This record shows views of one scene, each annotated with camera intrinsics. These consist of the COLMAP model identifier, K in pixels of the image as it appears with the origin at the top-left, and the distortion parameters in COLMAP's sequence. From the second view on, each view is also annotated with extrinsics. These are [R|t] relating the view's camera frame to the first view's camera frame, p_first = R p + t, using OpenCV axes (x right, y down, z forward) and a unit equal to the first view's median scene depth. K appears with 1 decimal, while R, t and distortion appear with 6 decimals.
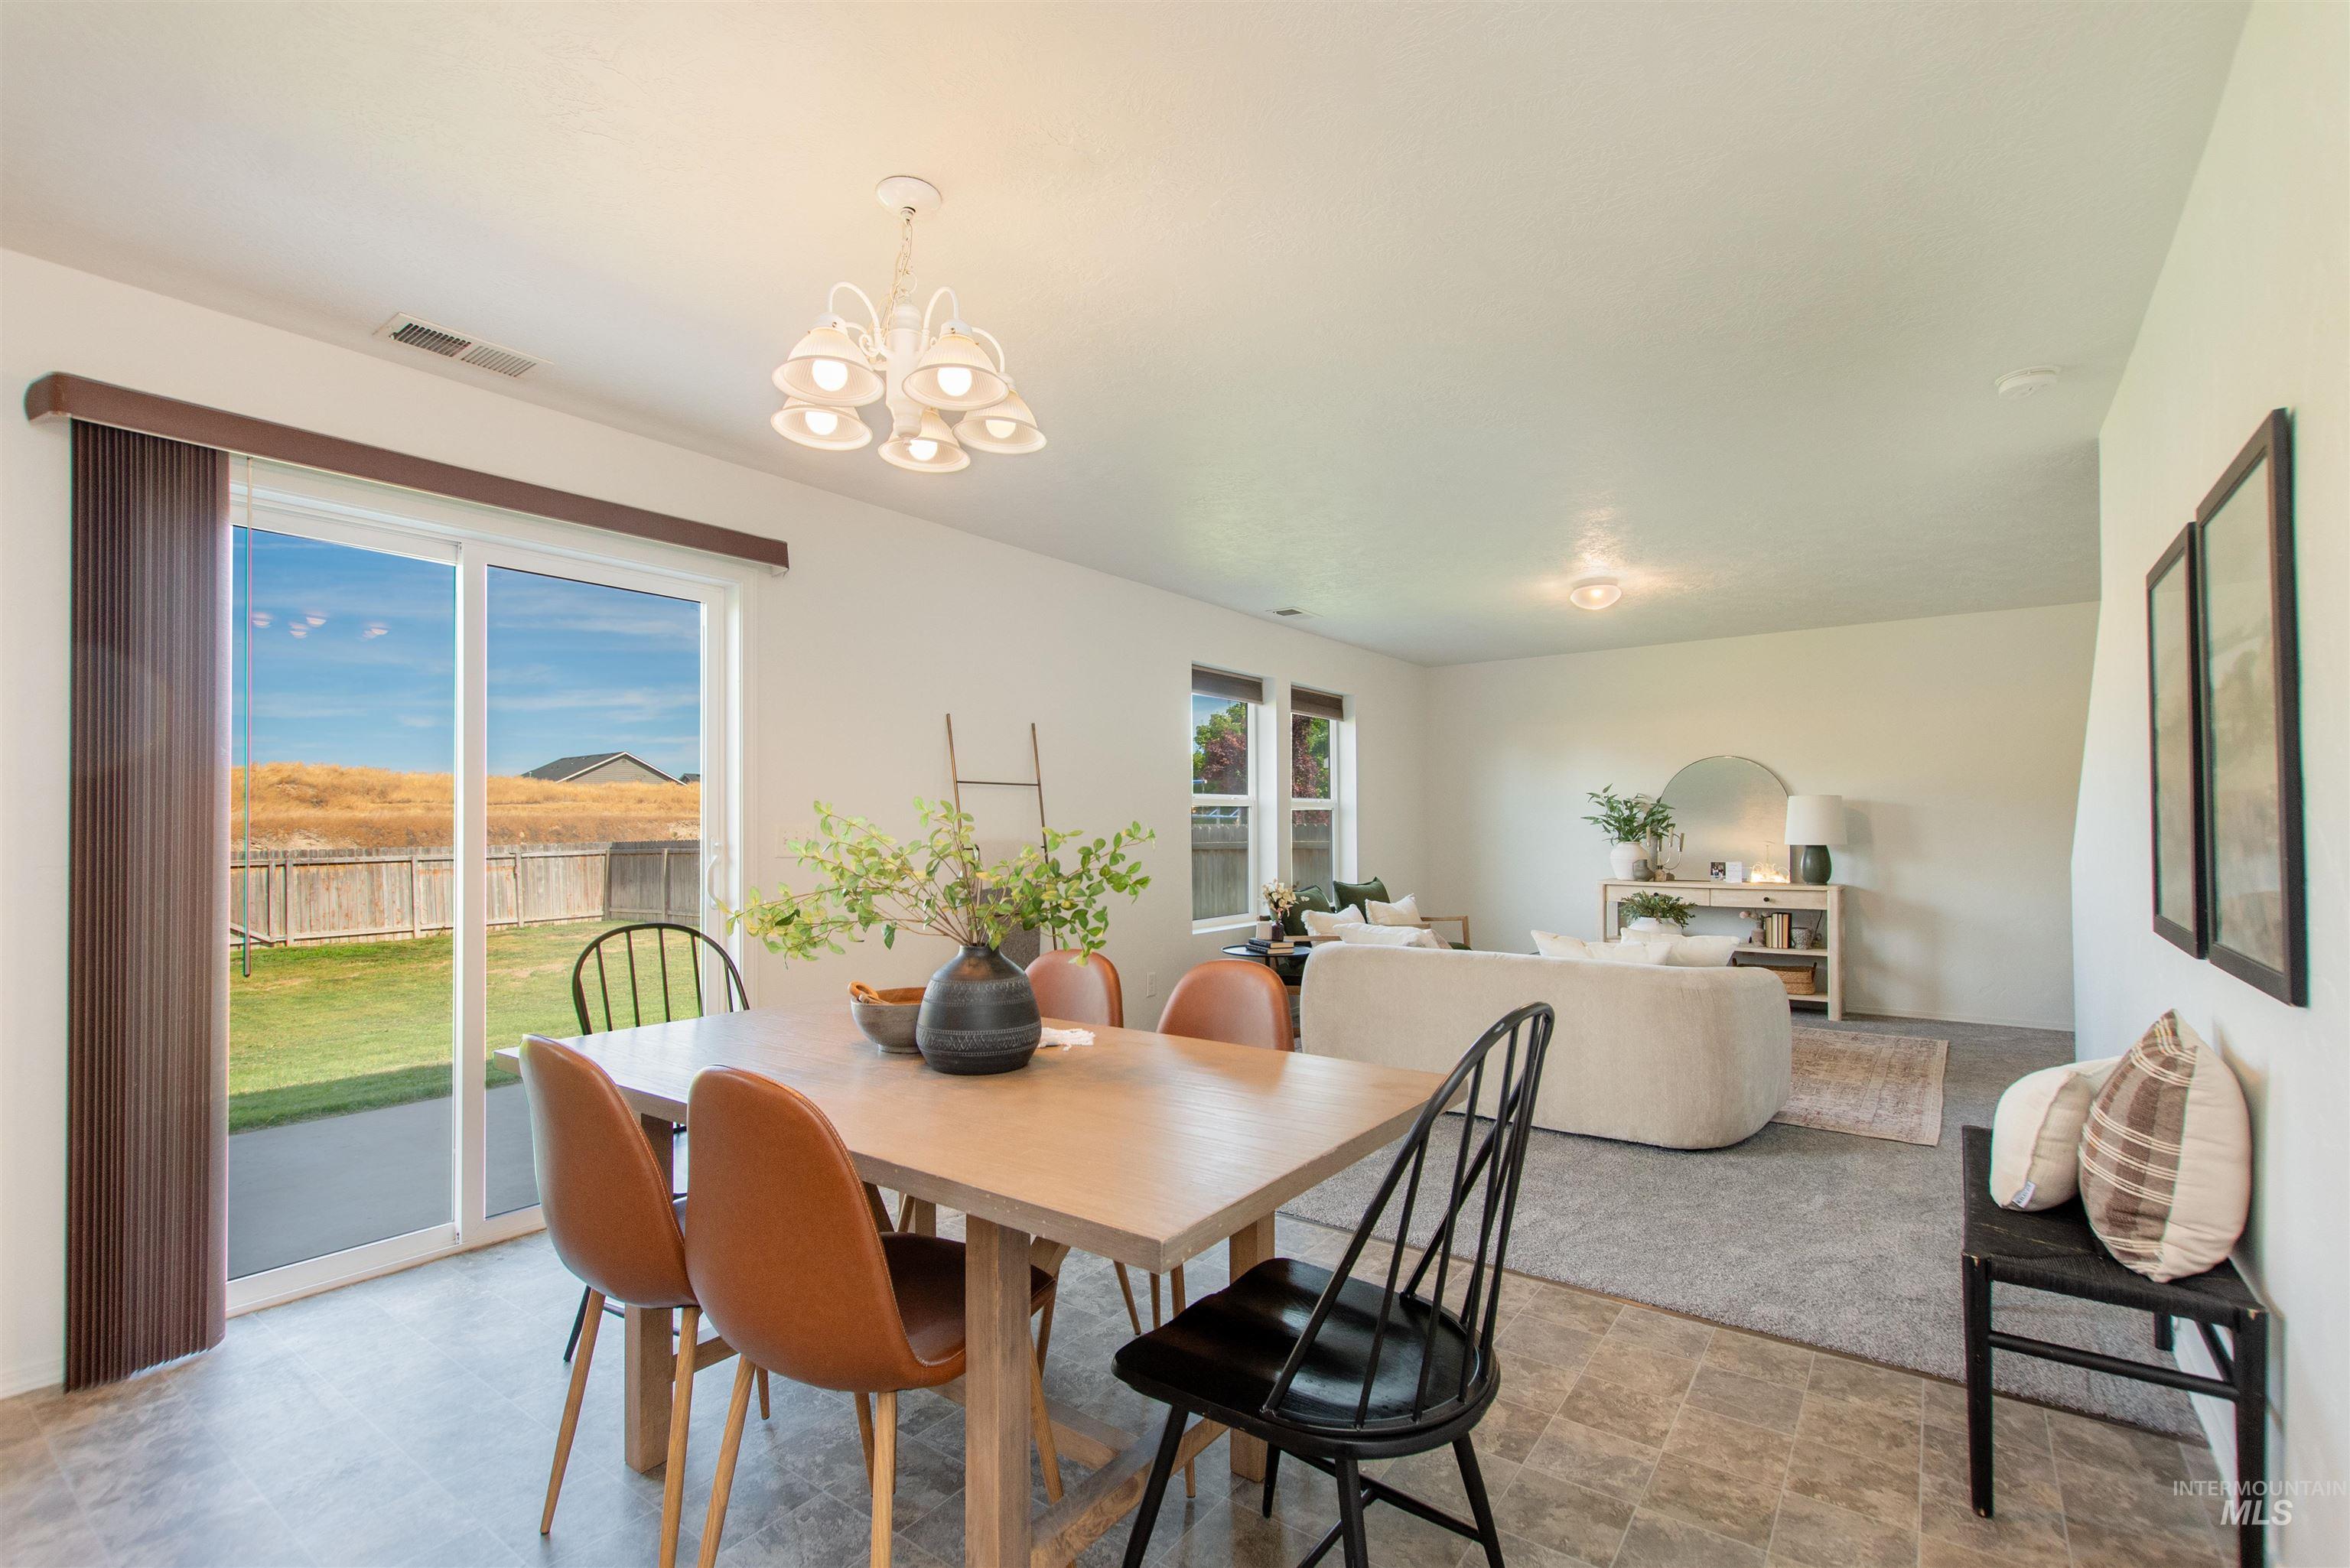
lens RADIAL K [[1043.6, 0, 1169.4], [0, 1043.6, 809.7], [0, 0, 1]] dist [0.013768, -0.009065]
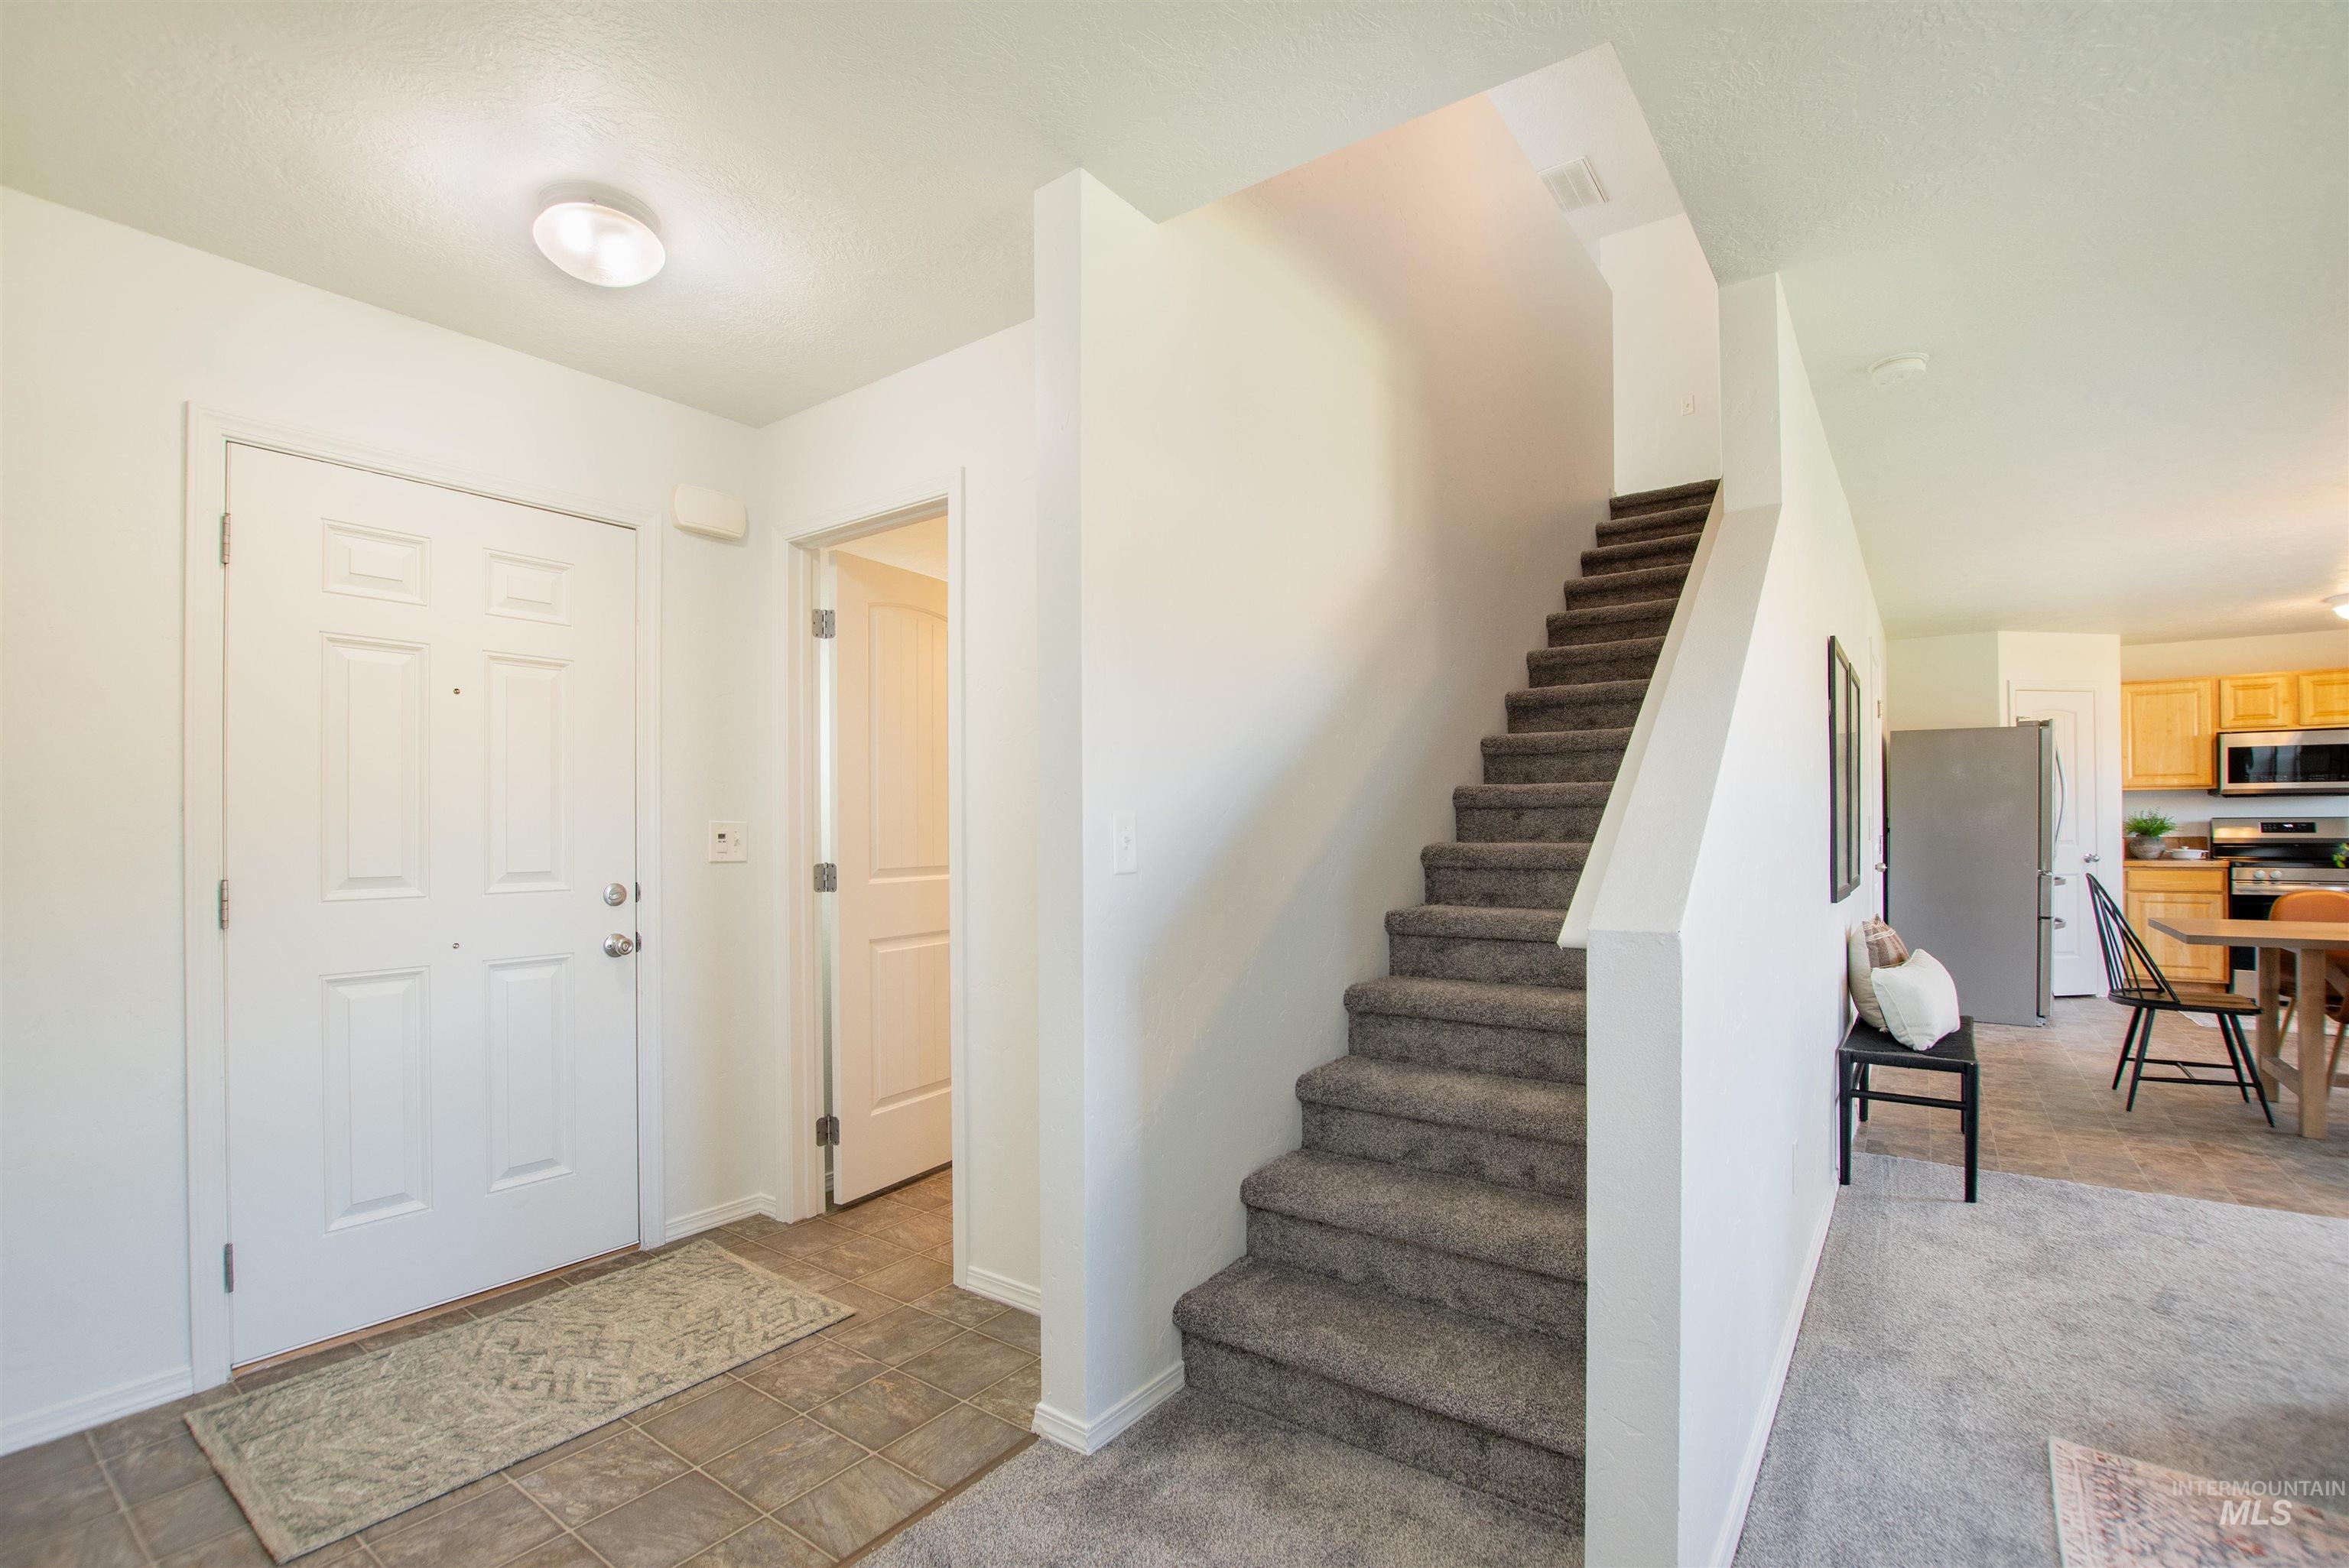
lens RADIAL K [[1053.8, 0, 1161.7], [0, 1053.8, 819.8], [0, 0, 1]] dist [-0.029444, 0.000758]
pose [[-0.999916, 0.012958, -0.000022, 0.683568], [0.012955, 0.999689, -0.021332, 0.010491], [-0.000254, -0.021330, -0.999772, 0.886927]]
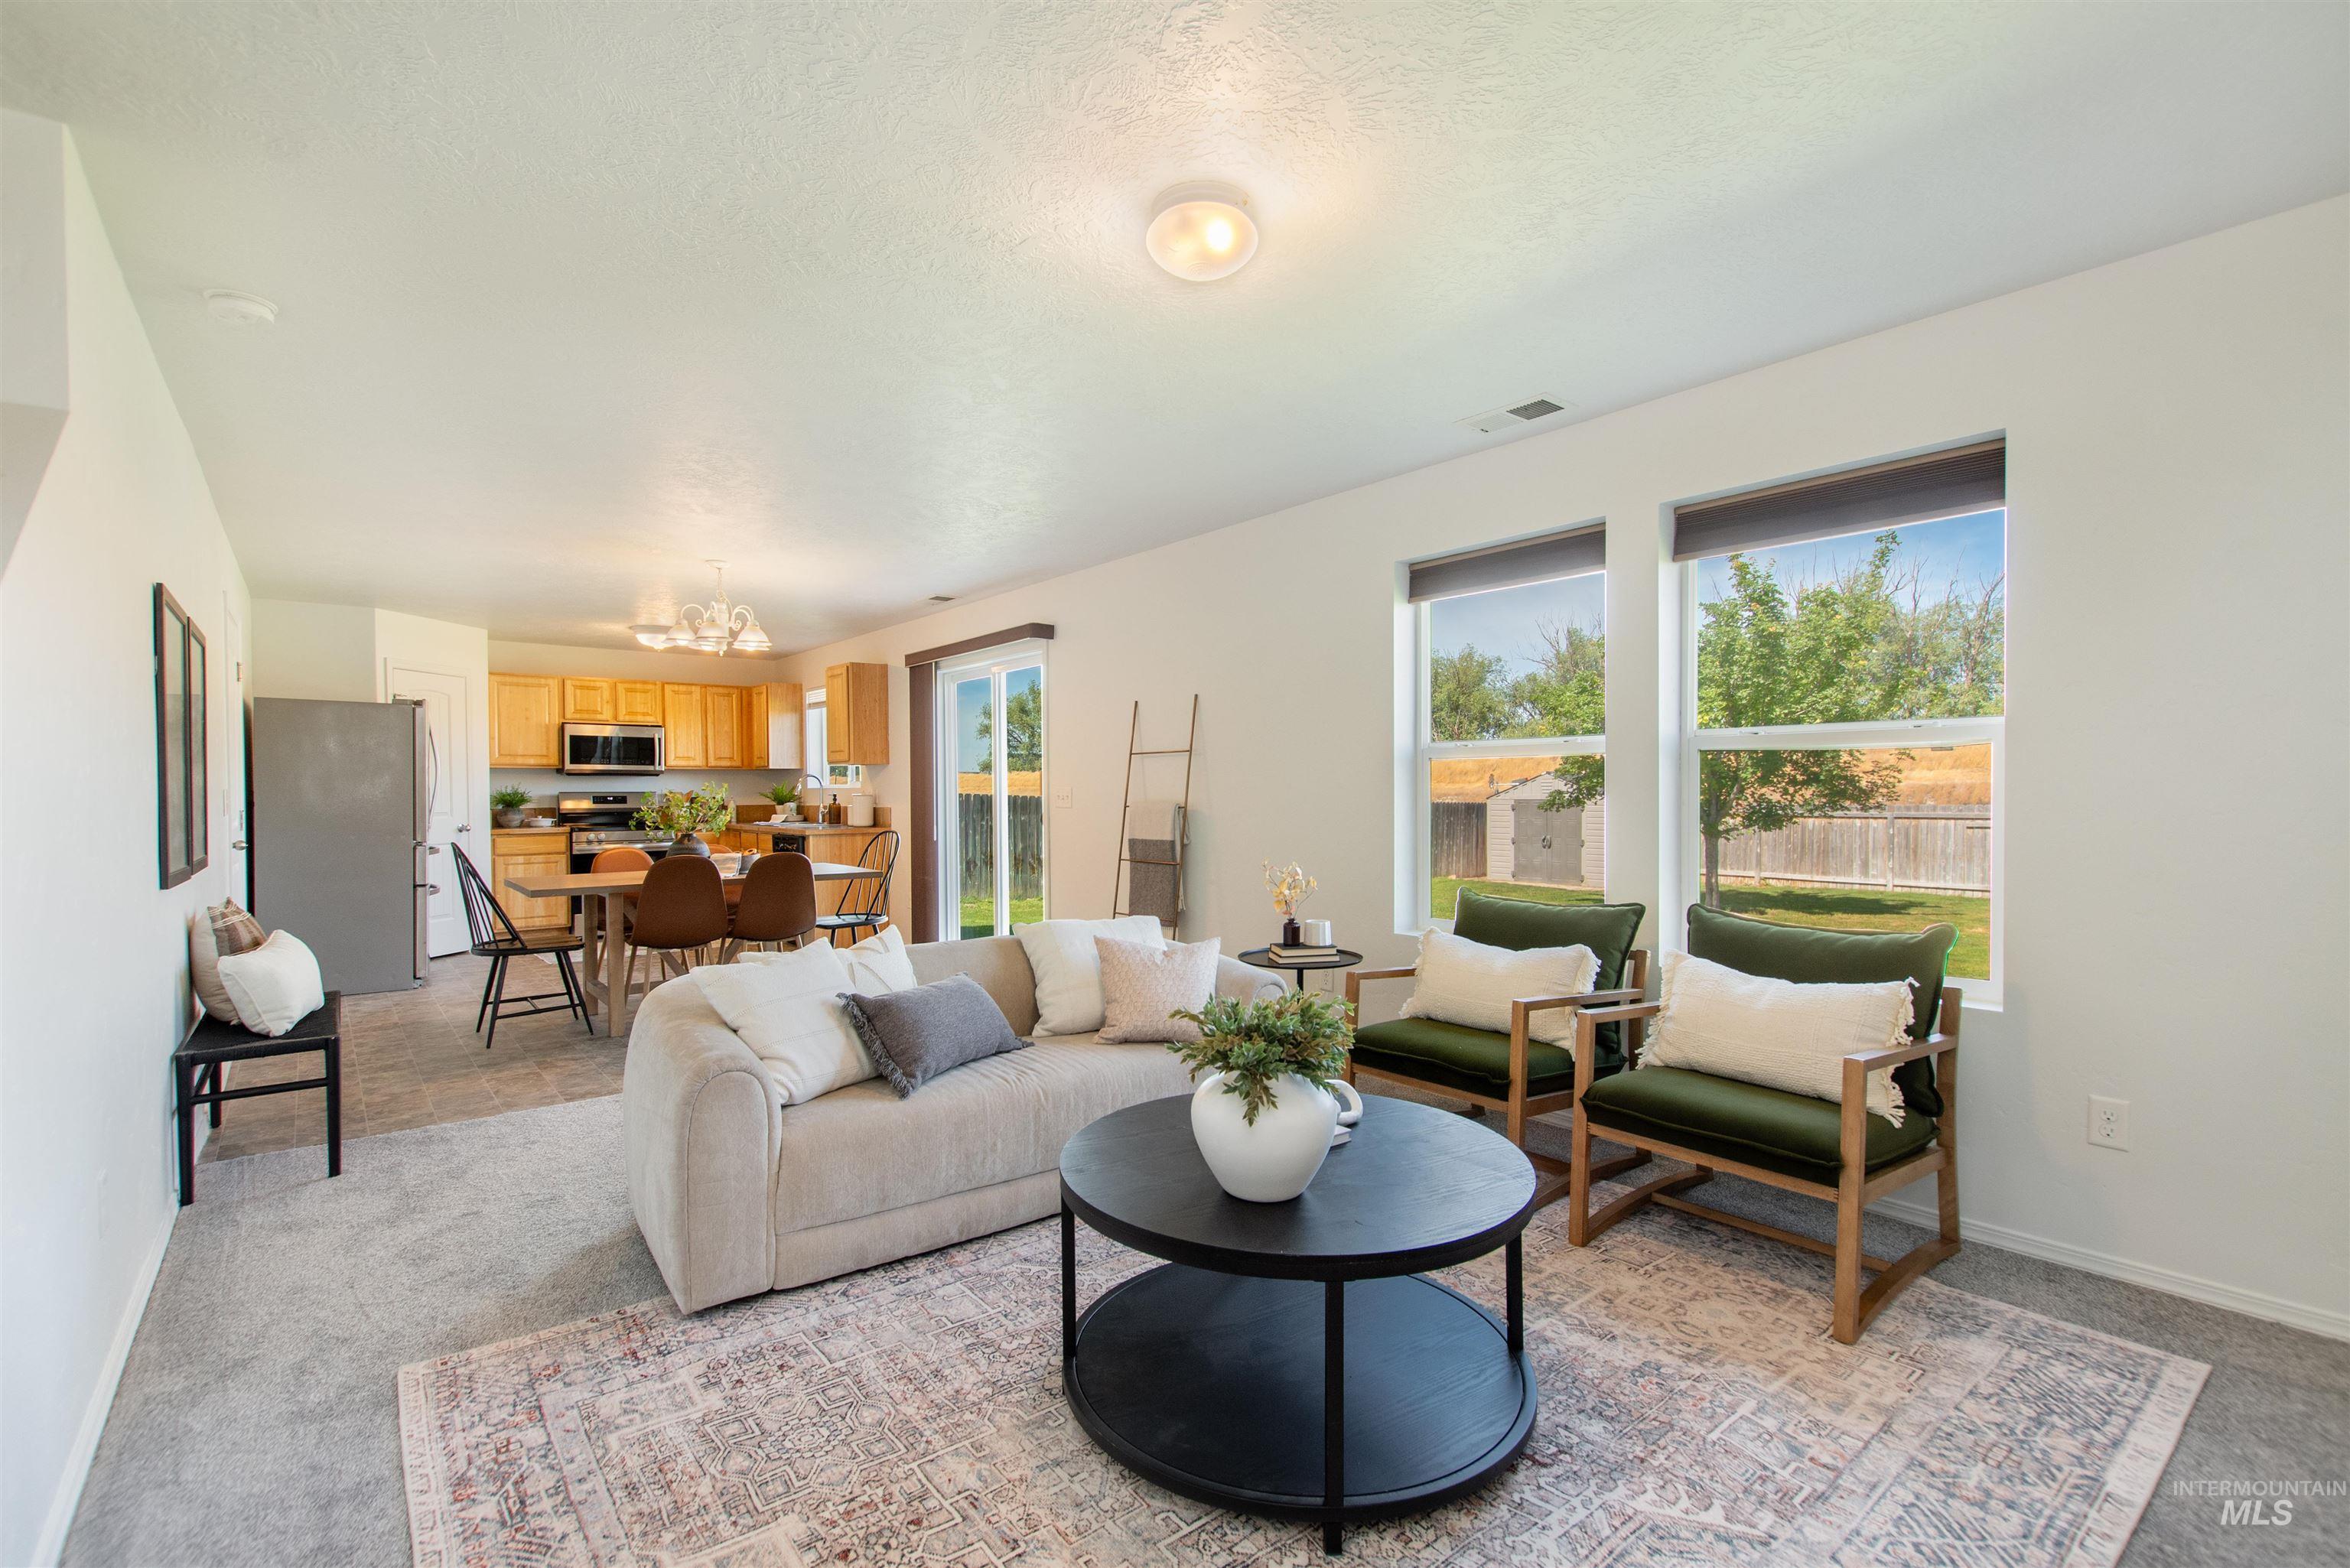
lens RADIAL K [[1043.6, 0, 1169.4], [0, 1043.6, 809.7], [0, 0, 1]] dist [0.013768, -0.009065]
pose [[-0.251335, 0.026272, -0.967543, 0.680668], [0.021207, 0.999541, 0.021632, 0.010023], [0.967668, -0.015082, -0.251777, 0.905997]]
